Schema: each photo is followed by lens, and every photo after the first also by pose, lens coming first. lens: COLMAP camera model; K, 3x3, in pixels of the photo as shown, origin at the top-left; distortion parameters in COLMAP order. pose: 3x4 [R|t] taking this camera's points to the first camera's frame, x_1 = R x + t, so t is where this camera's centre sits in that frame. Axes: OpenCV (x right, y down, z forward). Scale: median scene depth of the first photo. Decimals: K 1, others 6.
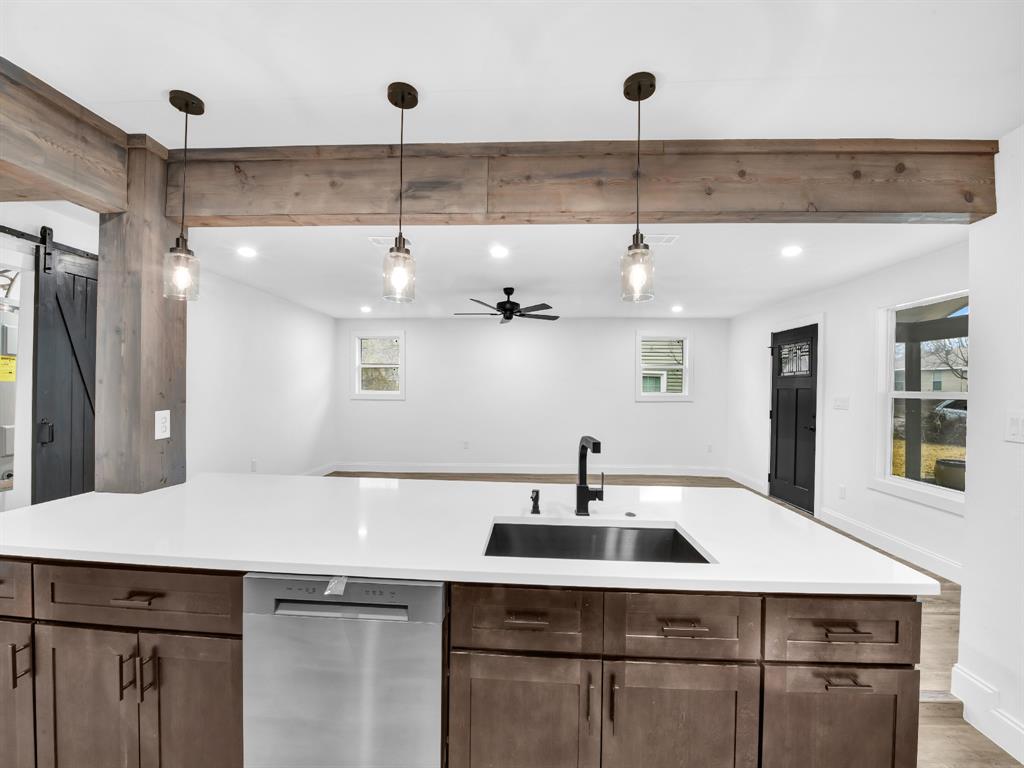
lens RADIAL K [[428.6, 0, 515.0], [0, 428.6, 387.6], [0, 0, 1]] dist [-0.018193, -0.000664]
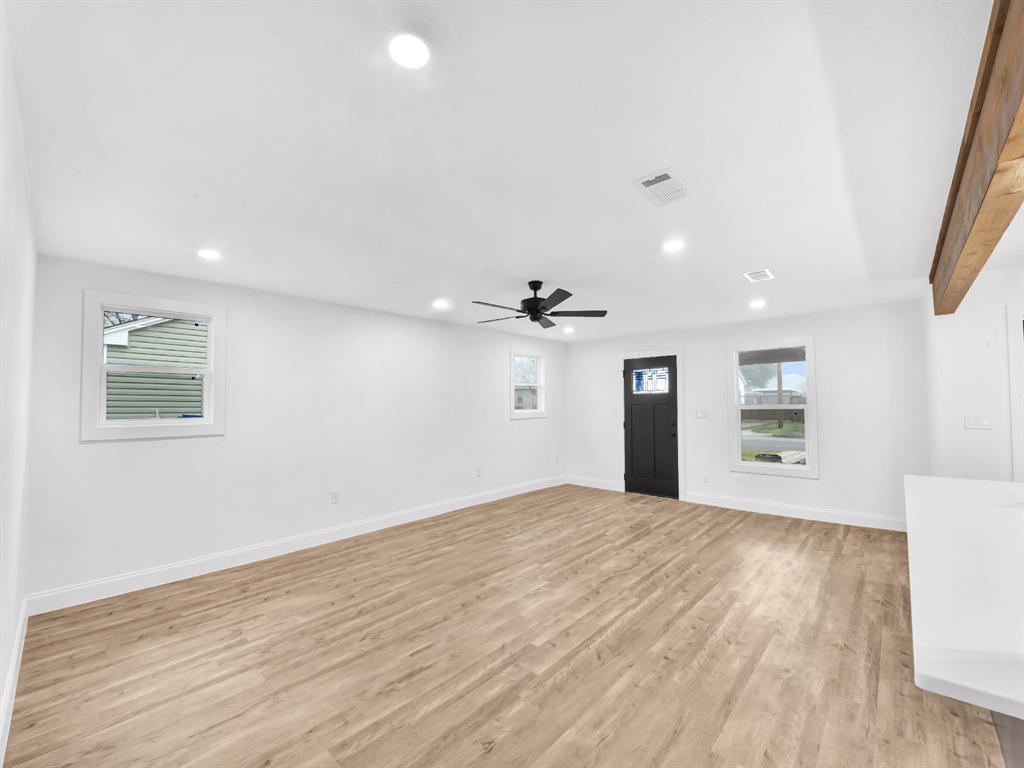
lens RADIAL K [[421.9, 0, 522.7], [0, 421.9, 396.7], [0, 0, 1]] dist [-0.017773, -0.000319]
pose [[0.645704, -0.001023, 0.763587, -1.452830], [0.017215, 0.999764, -0.013218, -0.022863], [-0.763393, 0.021680, 0.645570, 1.192411]]
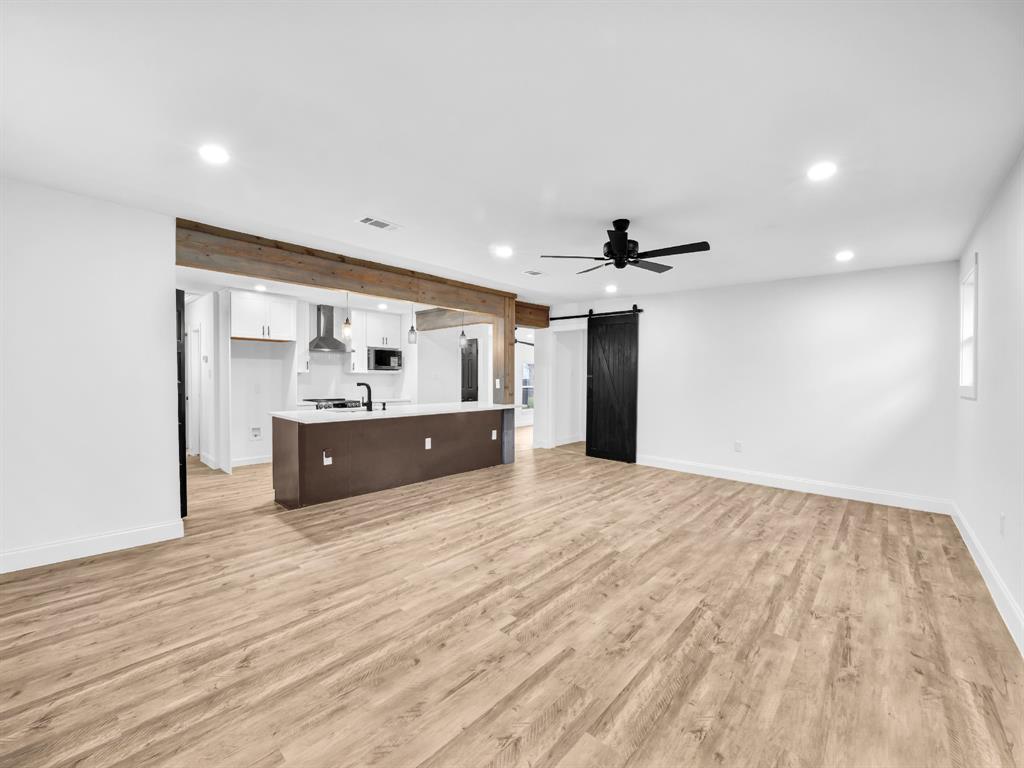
lens RADIAL K [[411.3, 0, 511.1], [0, 411.3, 395.3], [0, 0, 1]] dist [-0.015446, -0.000664]
pose [[-0.661191, 0.013454, -0.750097, 1.388348], [-0.022733, 0.999021, 0.037958, 0.061647], [0.749873, 0.042149, -0.660238, 3.024108]]
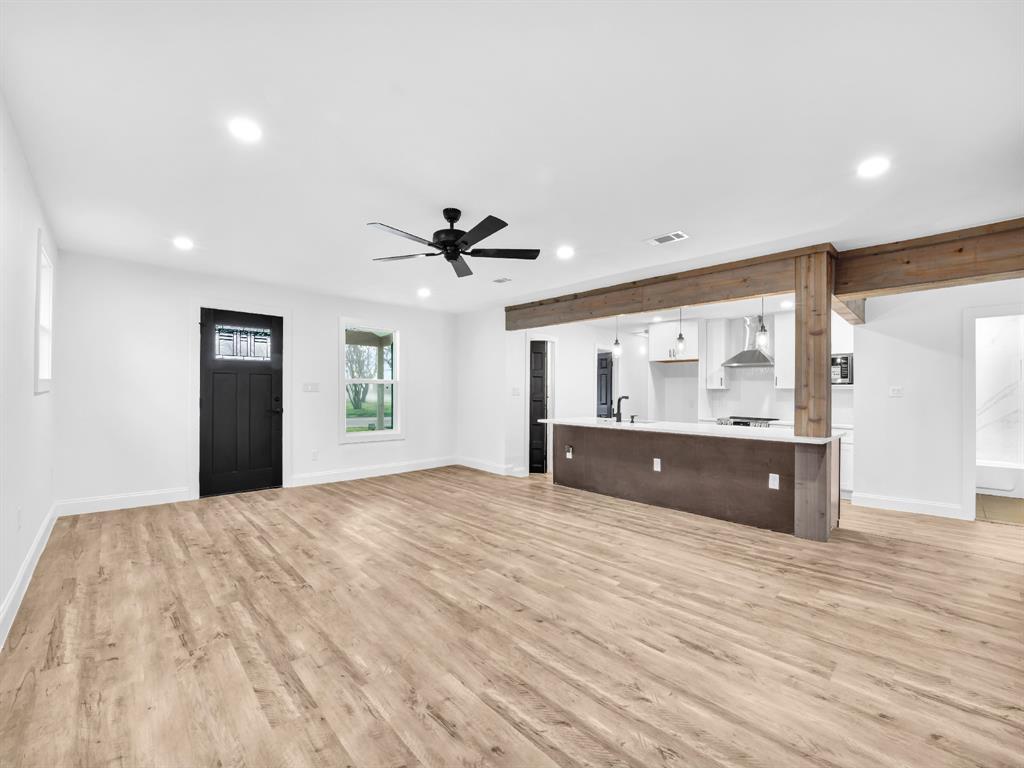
lens RADIAL K [[418.8, 0, 514.2], [0, 418.8, 390.2], [0, 0, 1]] dist [-0.017602, -0.000884]
pose [[-0.712348, -0.019752, 0.701548, -1.191461], [-0.018638, 0.999784, 0.009224, 0.053756], [-0.701579, -0.006505, -0.712562, 3.163446]]
